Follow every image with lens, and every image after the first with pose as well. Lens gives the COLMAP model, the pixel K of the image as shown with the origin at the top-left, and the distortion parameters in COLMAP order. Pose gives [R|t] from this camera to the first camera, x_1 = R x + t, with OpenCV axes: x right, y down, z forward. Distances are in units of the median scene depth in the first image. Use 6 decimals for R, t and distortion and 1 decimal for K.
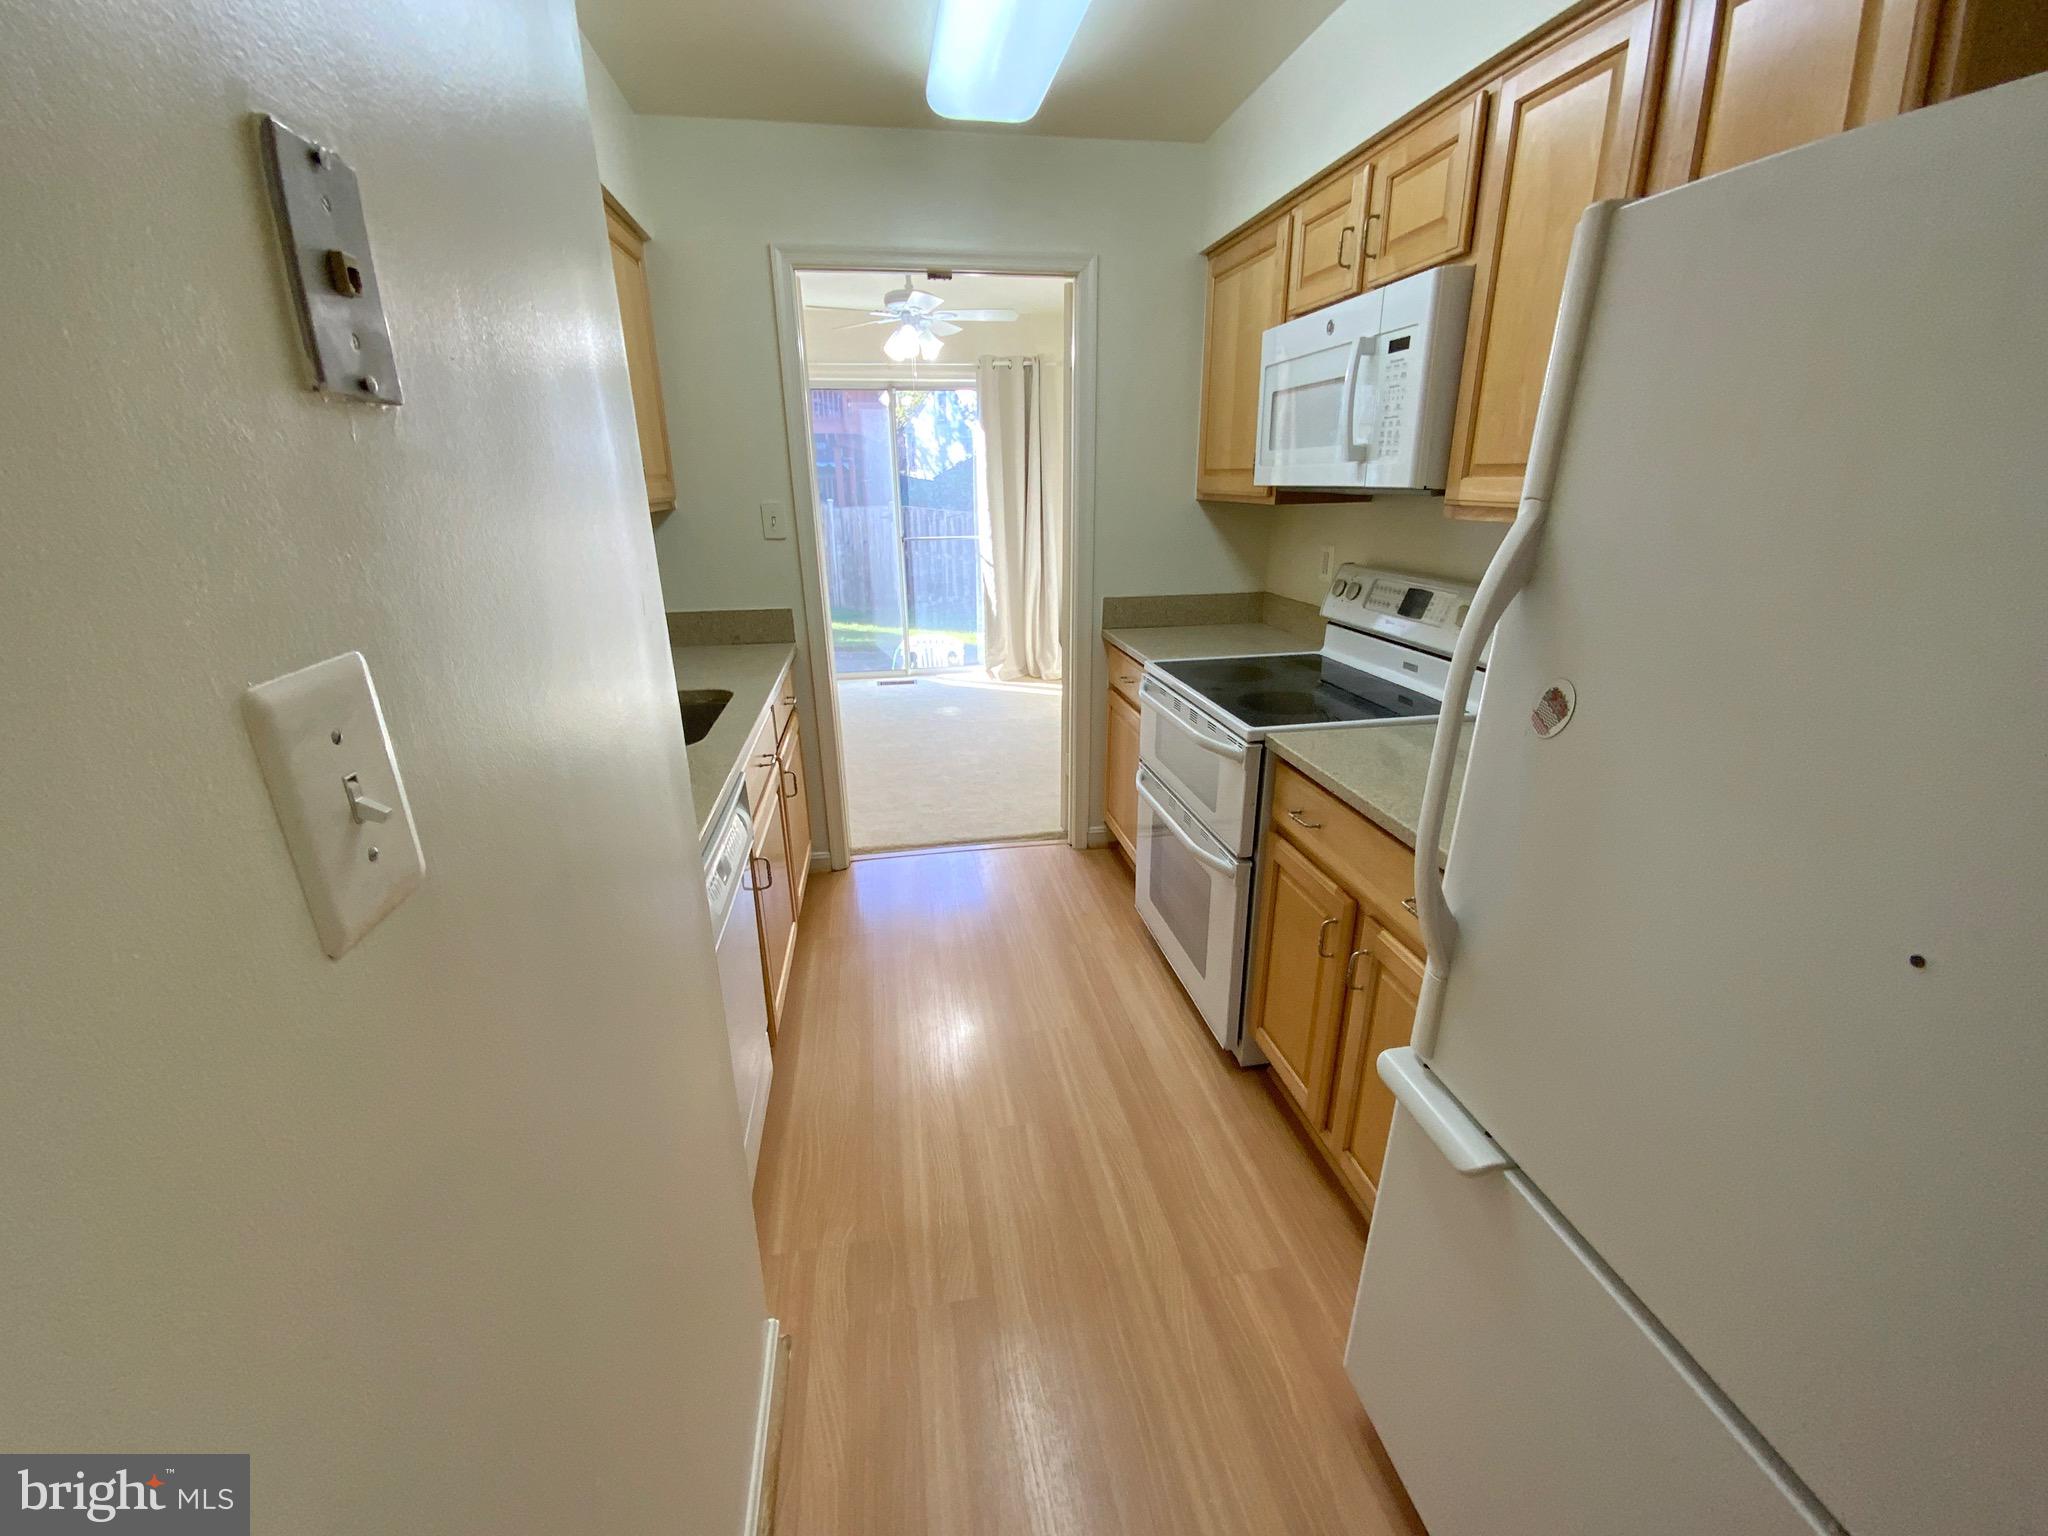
lens RADIAL K [[821.2, 0, 1039.5], [0, 821.2, 766.1], [0, 0, 1]] dist [0.015712, -0.017757]
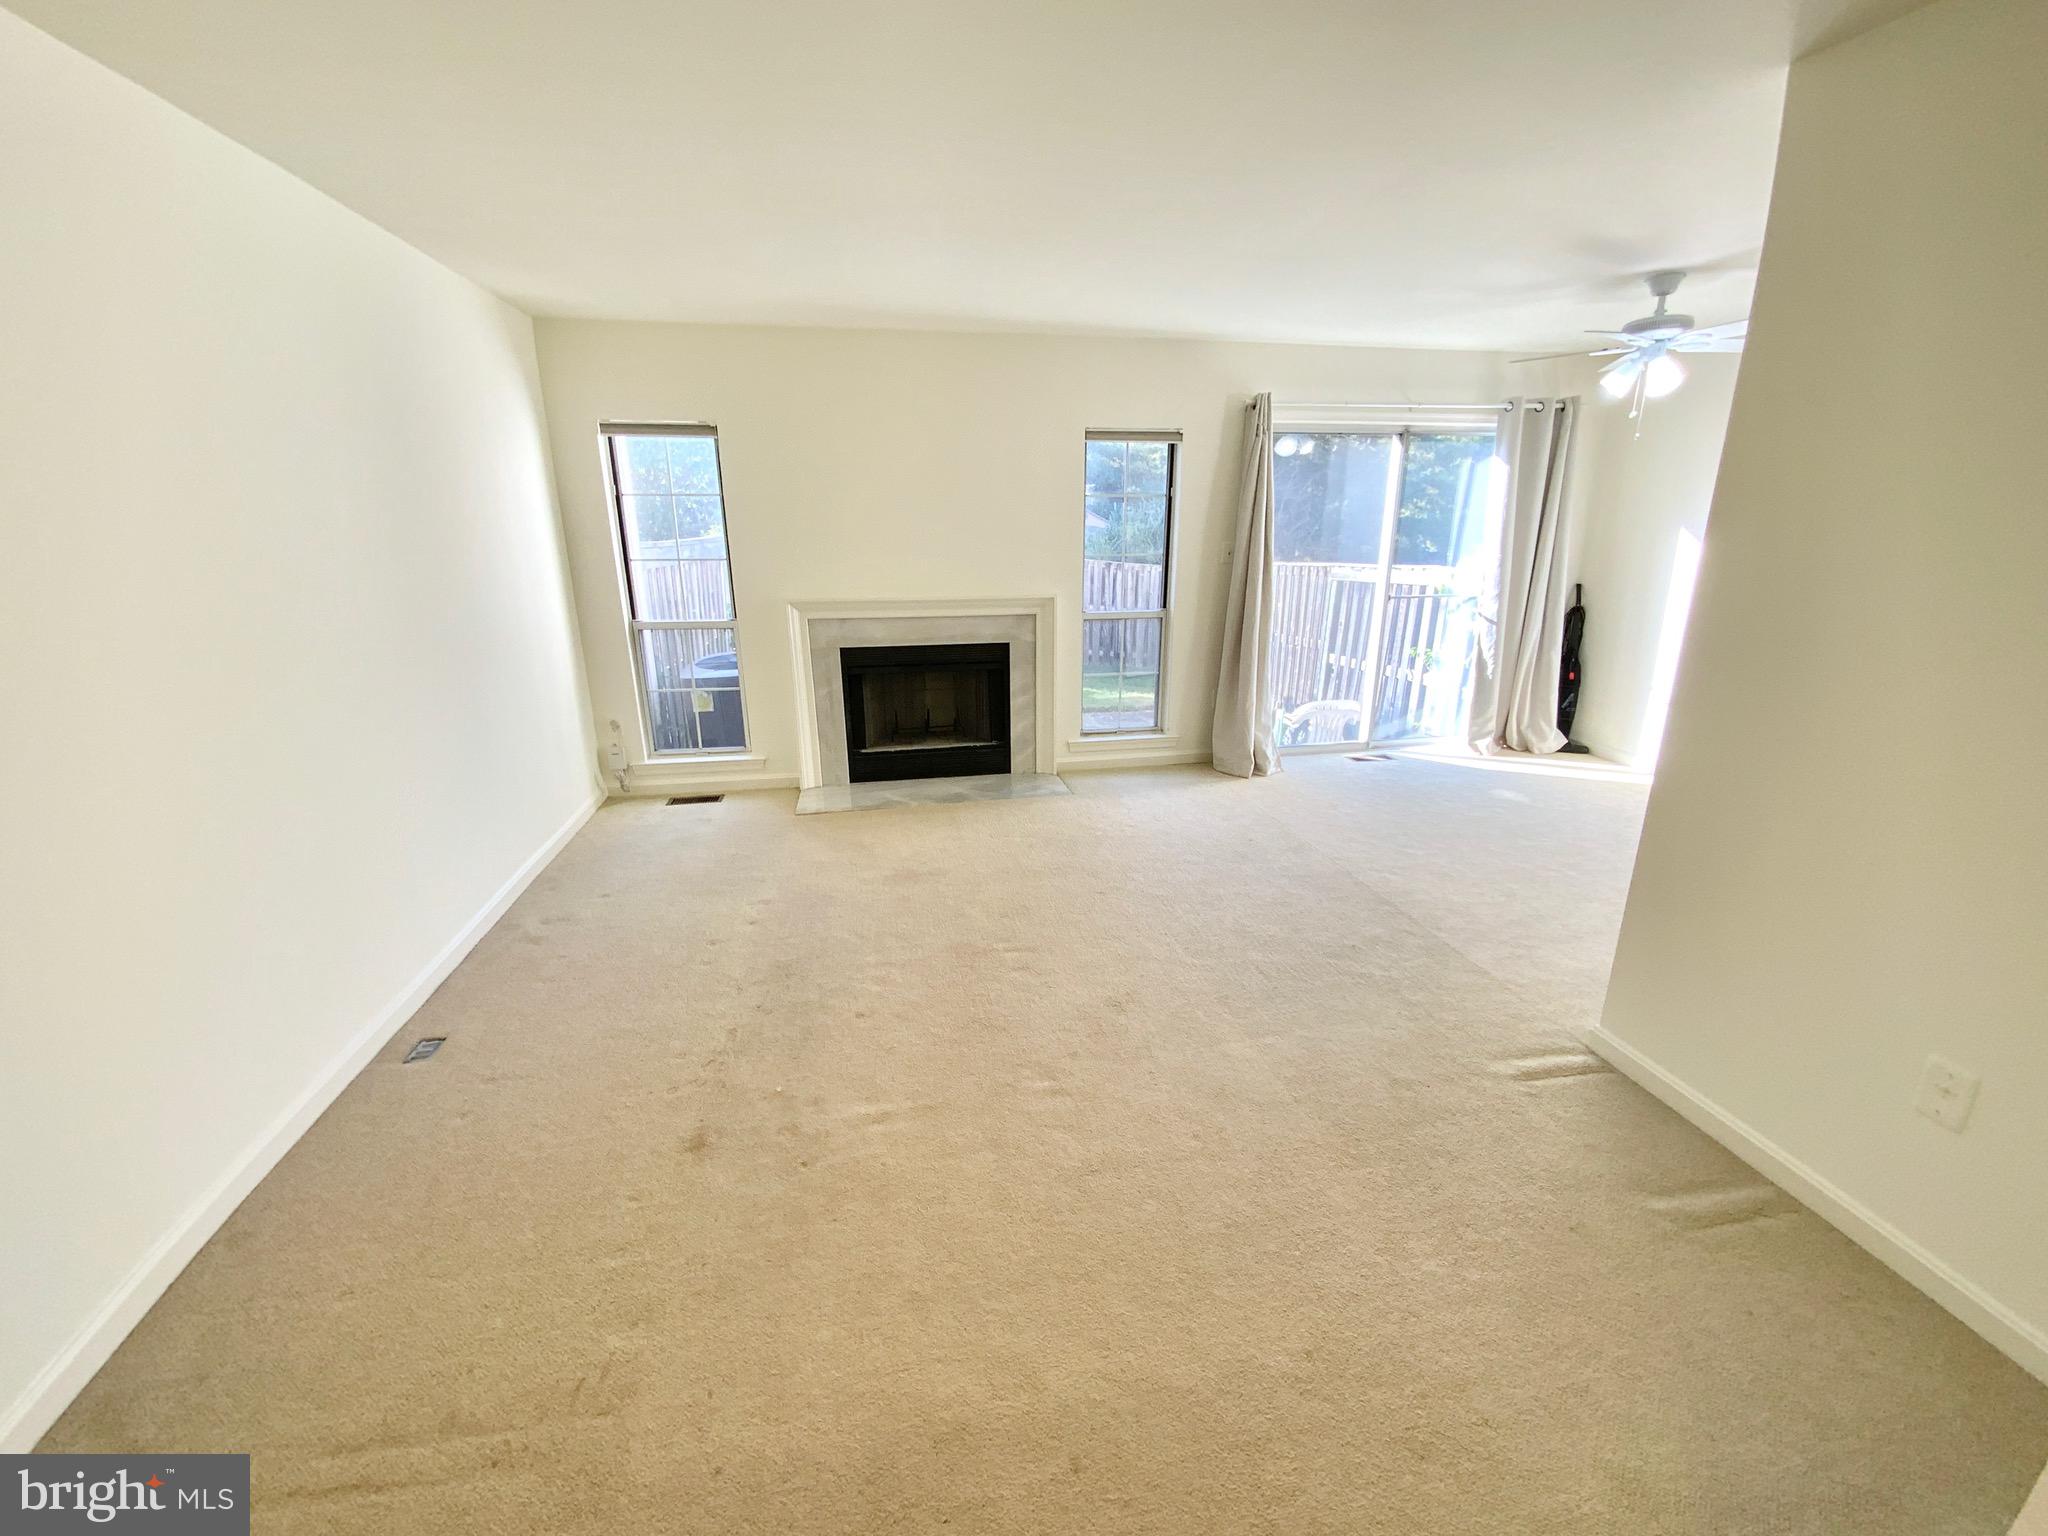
lens RADIAL K [[821.2, 0, 1039.5], [0, 821.2, 766.1], [0, 0, 1]] dist [0.015712, -0.017757]
pose [[0.999958, -0.003430, 0.008528, -0.538727], [0.003925, 0.998268, -0.058704, -0.040687], [-0.008311, 0.058735, 0.998239, 0.112816]]
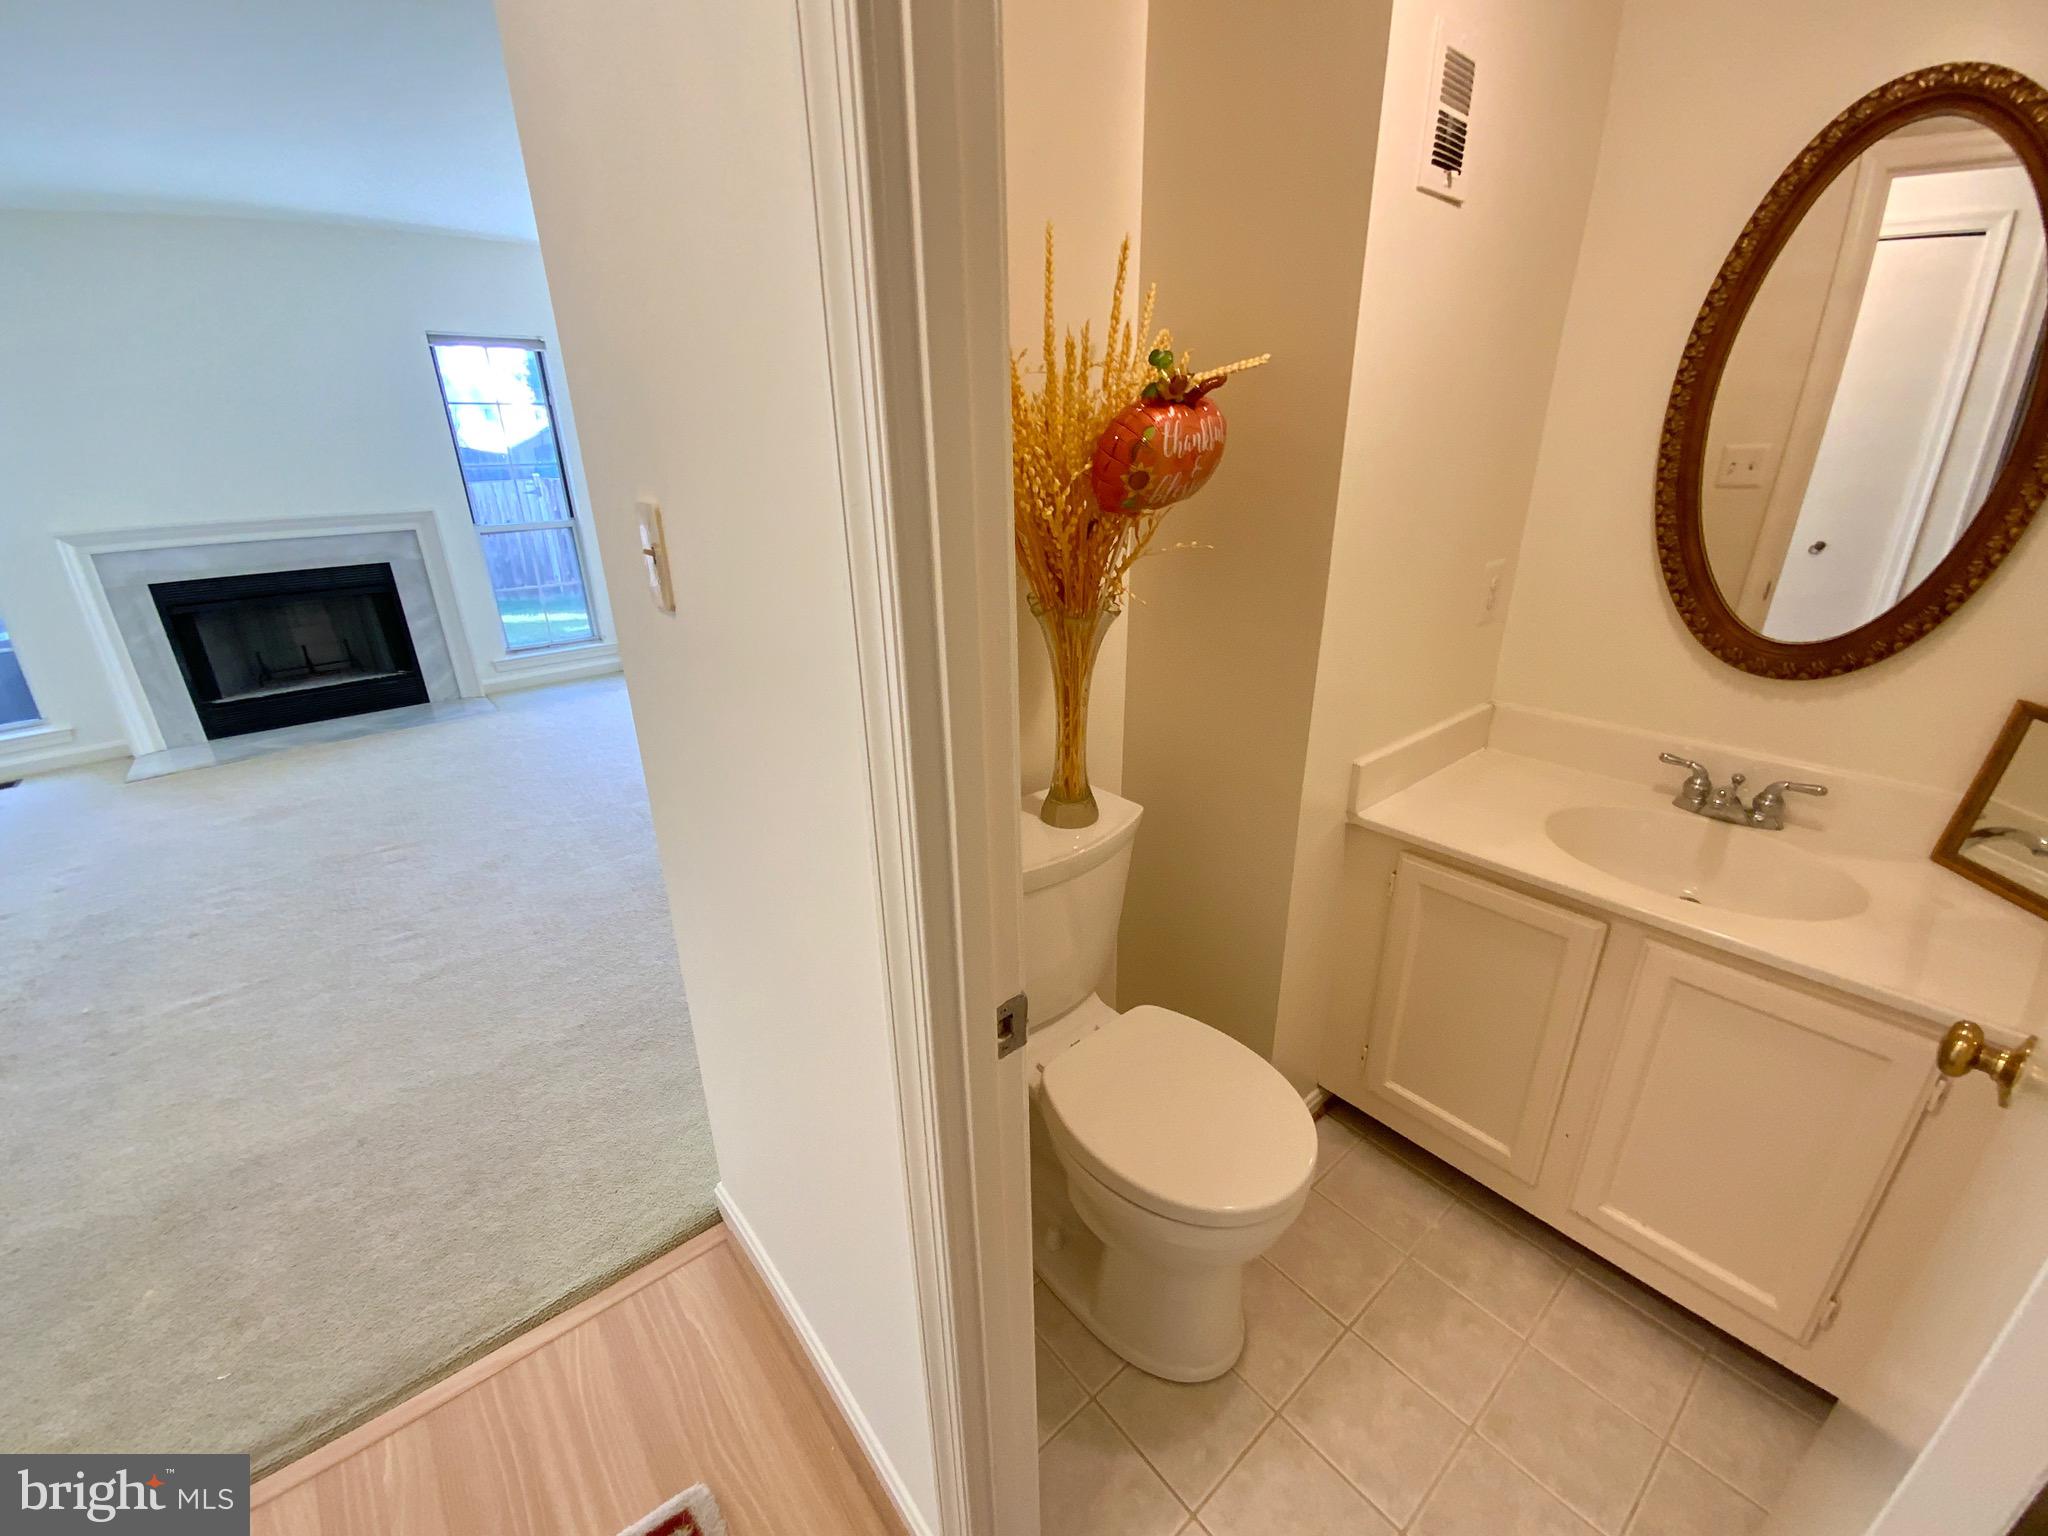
lens RADIAL K [[821.2, 0, 1039.5], [0, 821.2, 766.1], [0, 0, 1]] dist [0.015712, -0.017757]
pose [[0.867933, -0.190416, 0.458732, -0.426775], [0.175559, 0.981586, 0.075286, 0.021330], [-0.464620, 0.015191, 0.885380, -0.031164]]
